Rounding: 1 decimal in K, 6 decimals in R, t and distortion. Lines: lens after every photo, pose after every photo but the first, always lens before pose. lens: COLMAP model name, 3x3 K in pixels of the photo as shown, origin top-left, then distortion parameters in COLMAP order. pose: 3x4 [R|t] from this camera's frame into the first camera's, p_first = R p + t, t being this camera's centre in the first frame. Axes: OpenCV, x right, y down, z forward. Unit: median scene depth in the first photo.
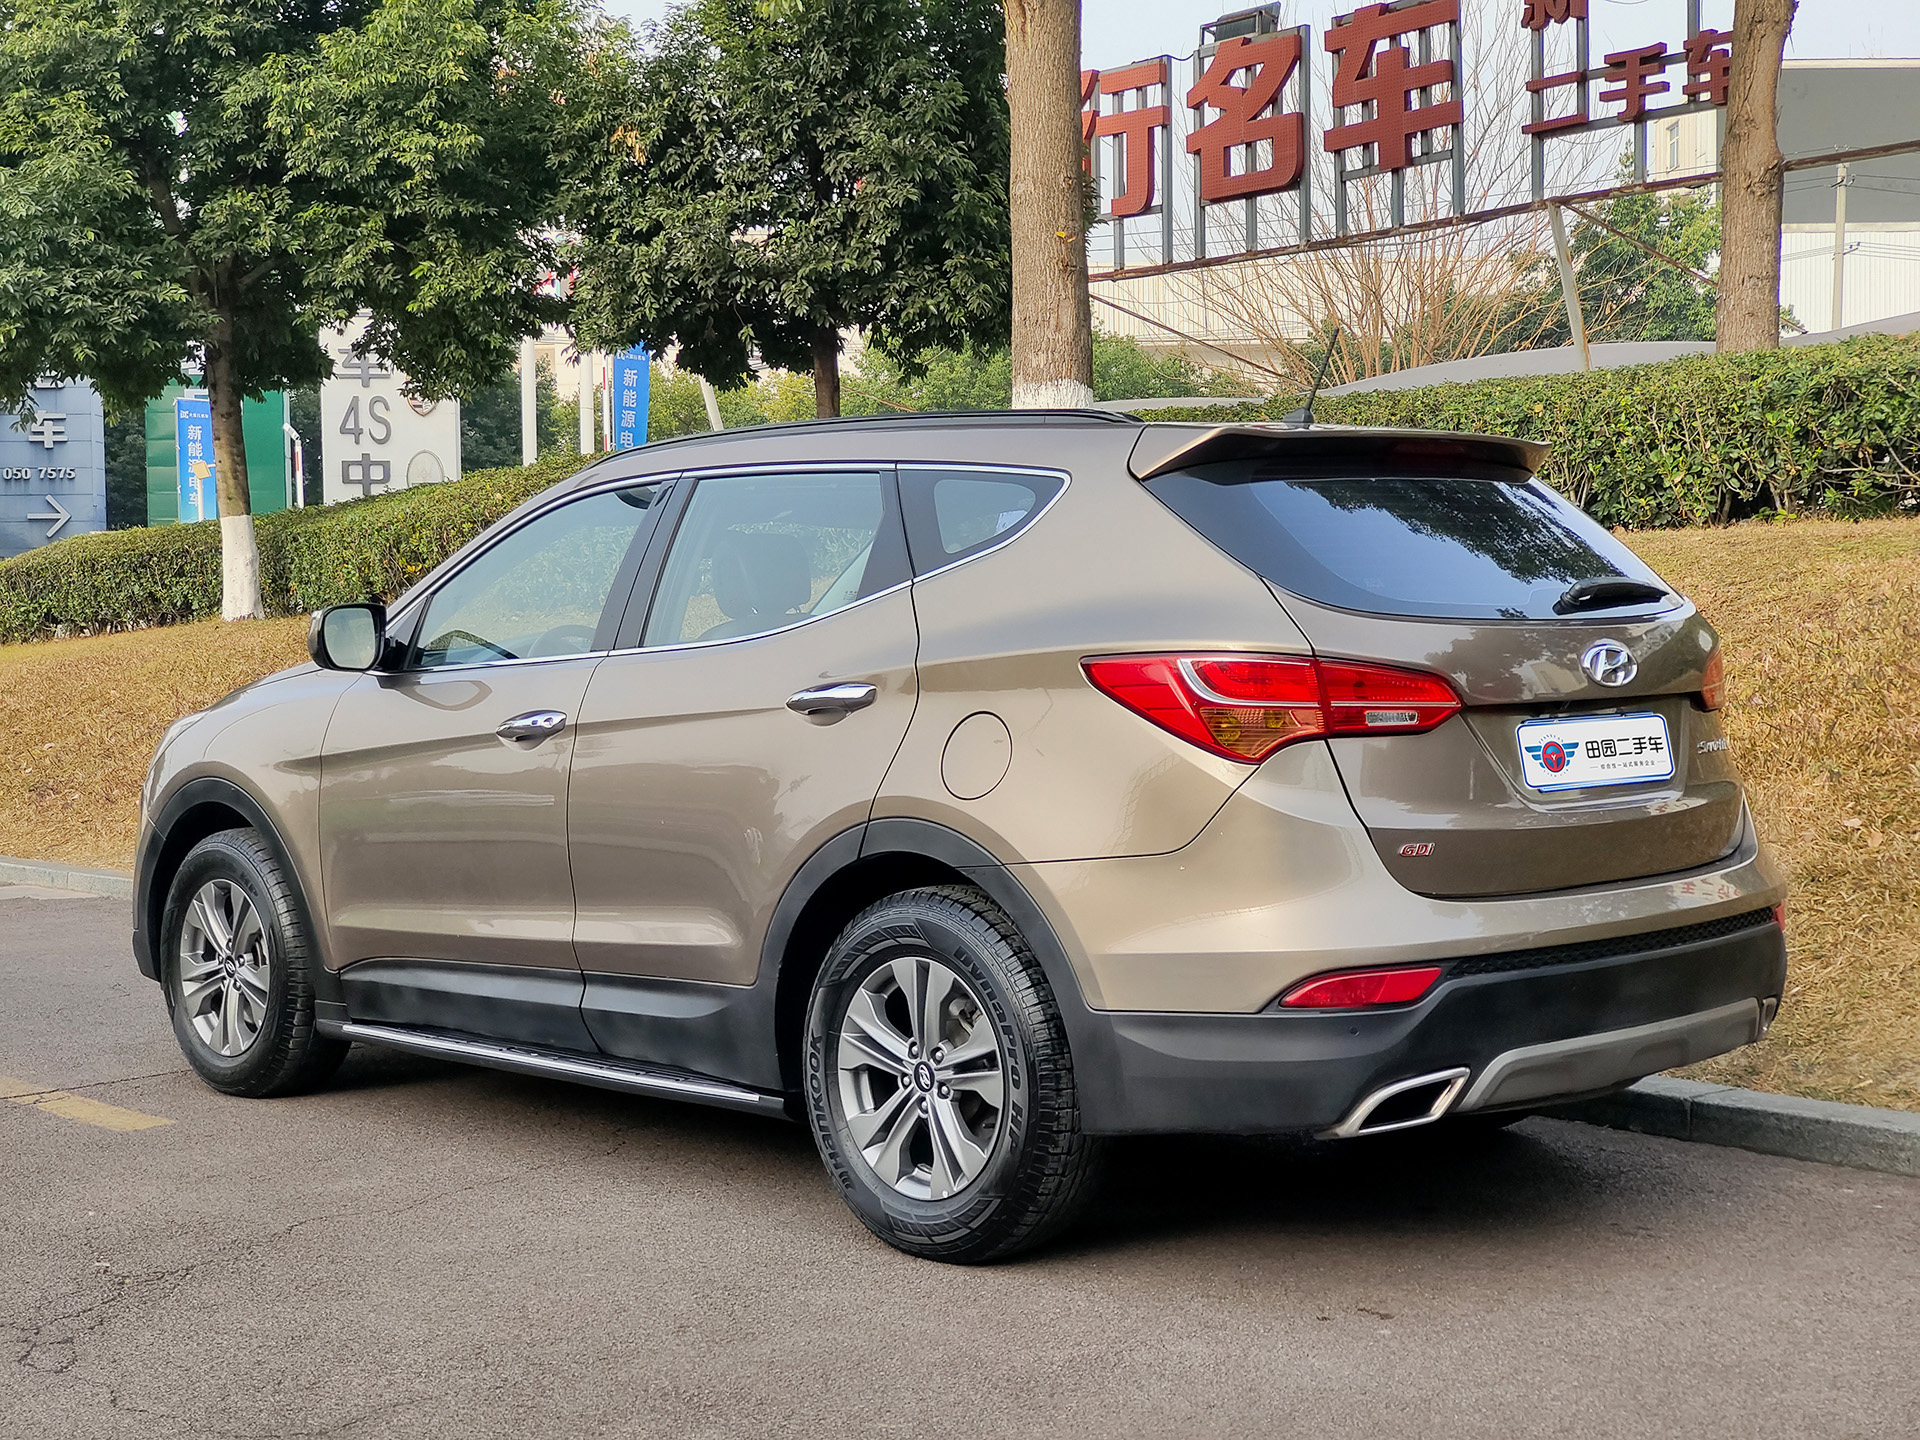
lens RADIAL K [[2543.1, 0, 960.0], [0, 2543.1, 720.0], [0, 0, 1]] dist [0.276687, -1.013095]
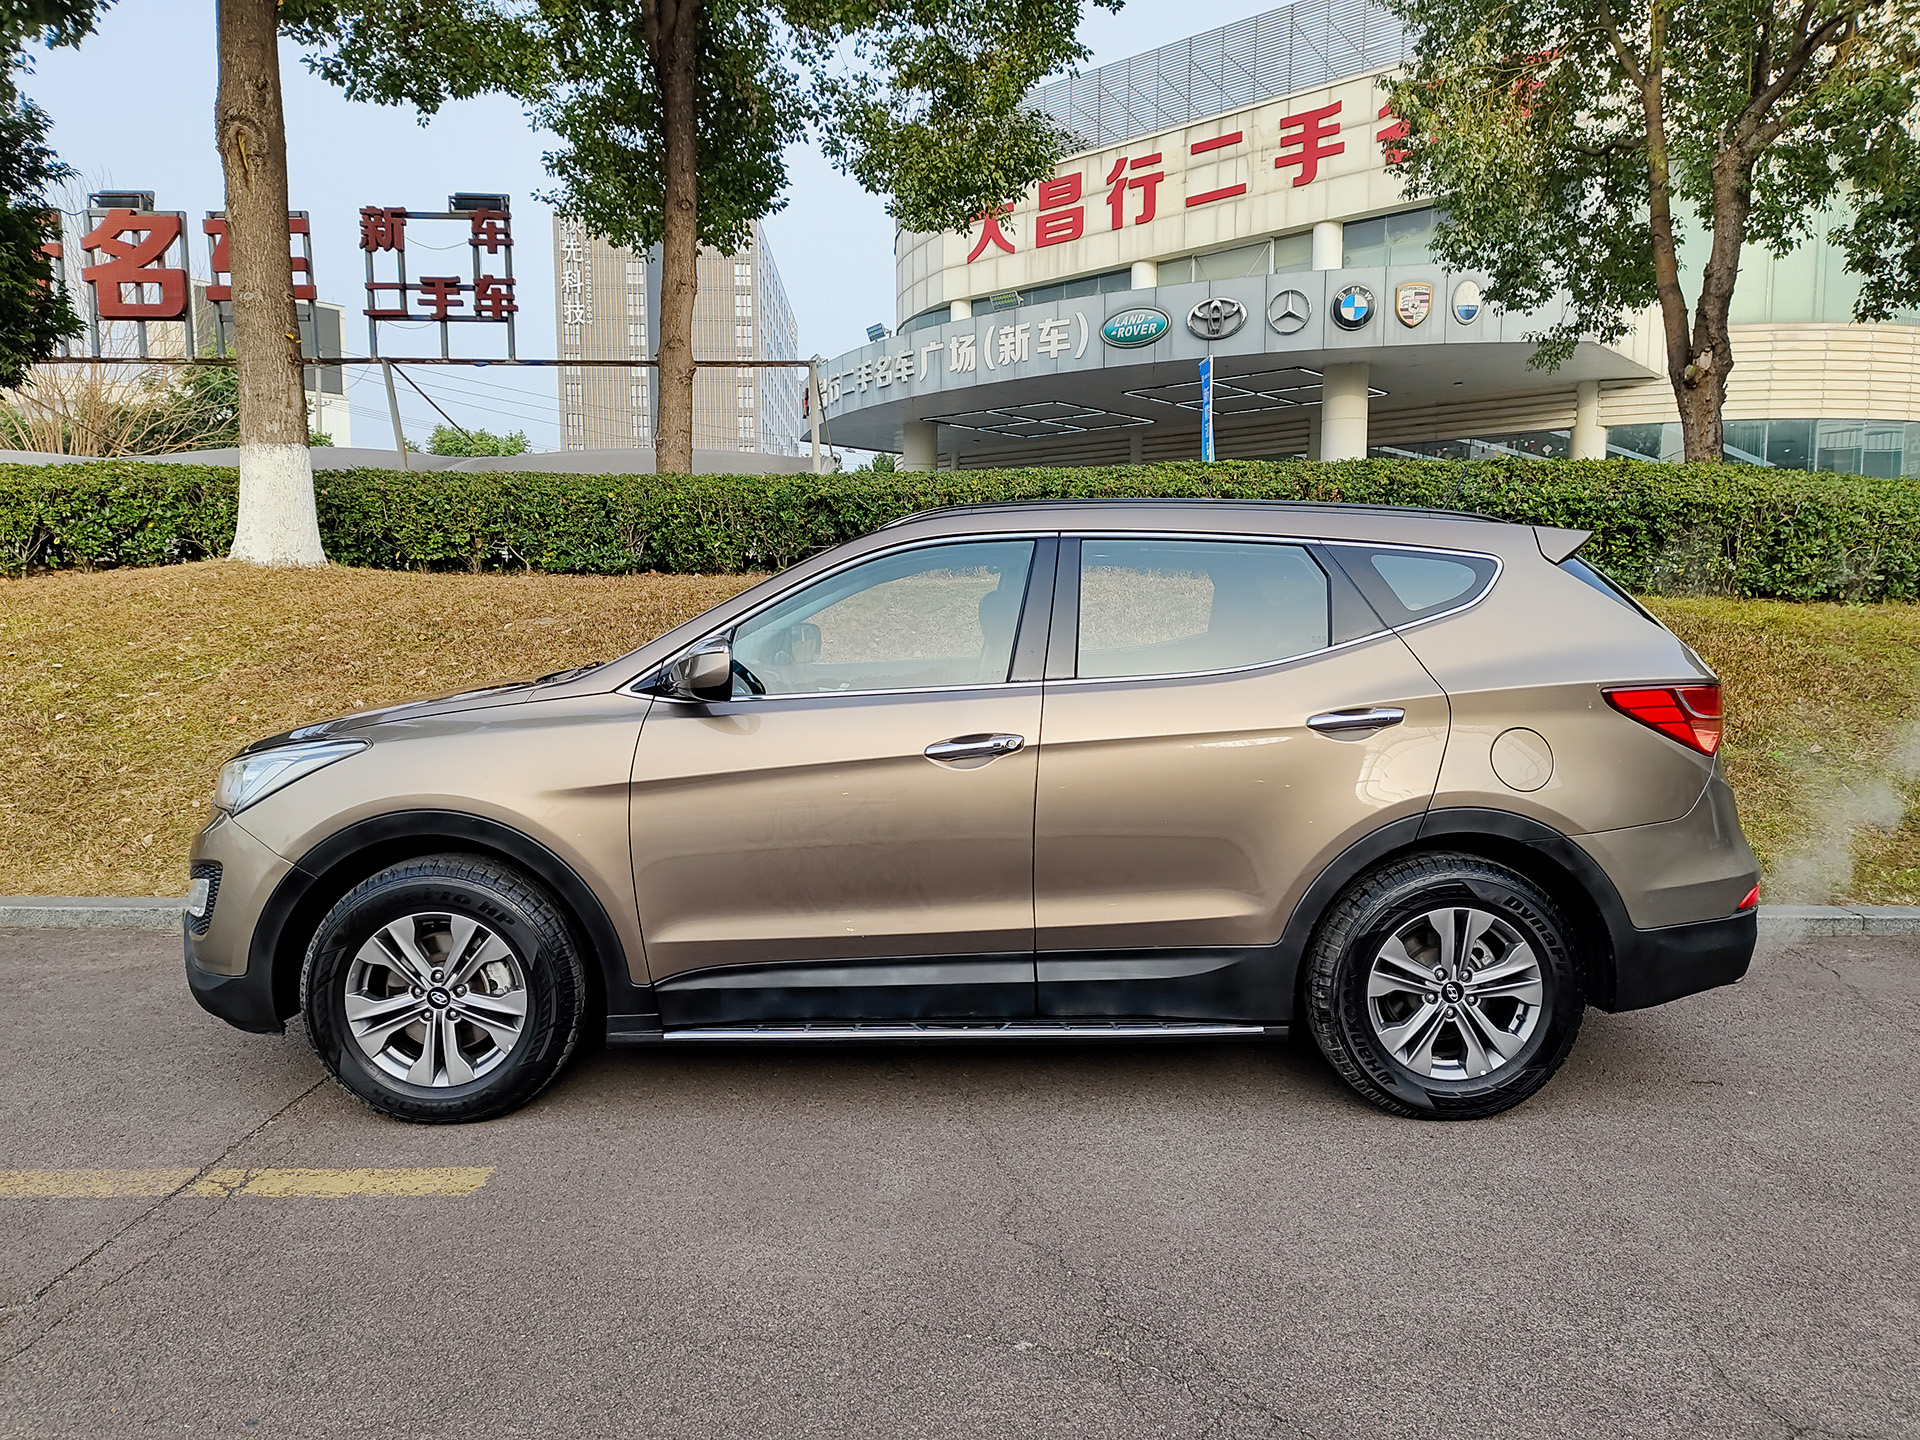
lens RADIAL K [[1311.2, 0, 942.8], [0, 1311.2, 722.6], [0, 0, 1]] dist [0.044688, -0.049019]
pose [[0.671654, -0.044867, 0.739505, -0.170555], [0.009572, 0.998607, 0.051893, -0.010801], [-0.740803, -0.027776, 0.671147, 0.172759]]
